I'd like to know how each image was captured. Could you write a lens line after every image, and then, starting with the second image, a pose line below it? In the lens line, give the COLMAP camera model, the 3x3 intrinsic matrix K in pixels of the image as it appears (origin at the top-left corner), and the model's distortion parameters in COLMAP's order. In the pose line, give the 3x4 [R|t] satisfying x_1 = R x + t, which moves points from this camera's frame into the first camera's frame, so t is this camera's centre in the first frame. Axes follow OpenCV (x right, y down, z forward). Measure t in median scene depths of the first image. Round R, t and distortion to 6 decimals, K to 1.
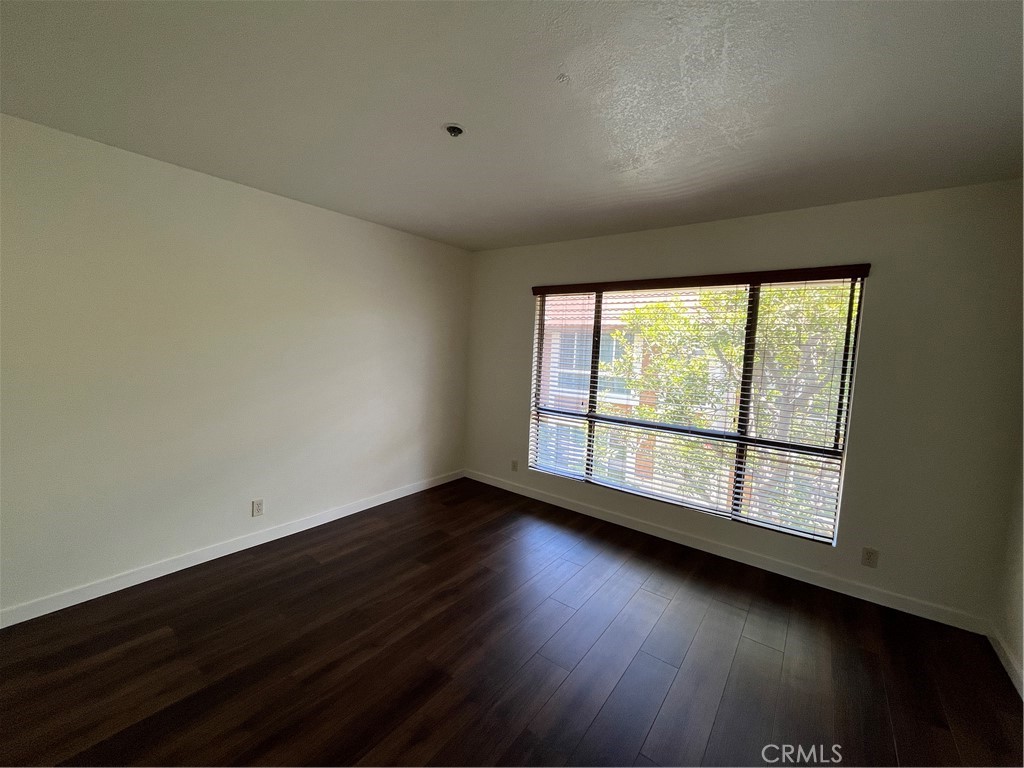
lens RADIAL K [[414.0, 0, 512.0], [0, 414.0, 384.0], [0, 0, 1]] dist [-0.001659, -0.000043]
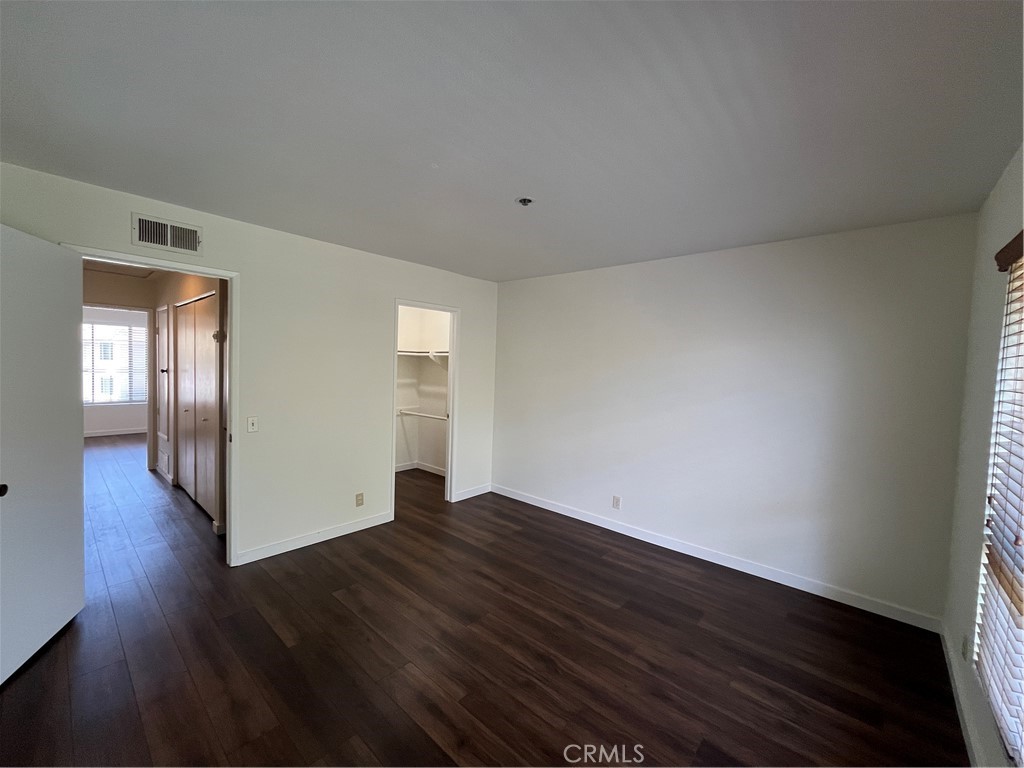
lens RADIAL K [[414.0, 0, 512.0], [0, 414.0, 384.0], [0, 0, 1]] dist [-0.001659, -0.000043]
pose [[-0.069232, -0.000508, -0.997600, 0.750740], [-0.135520, 0.990735, 0.008900, -0.039098], [0.988353, 0.135811, -0.068660, 0.754776]]
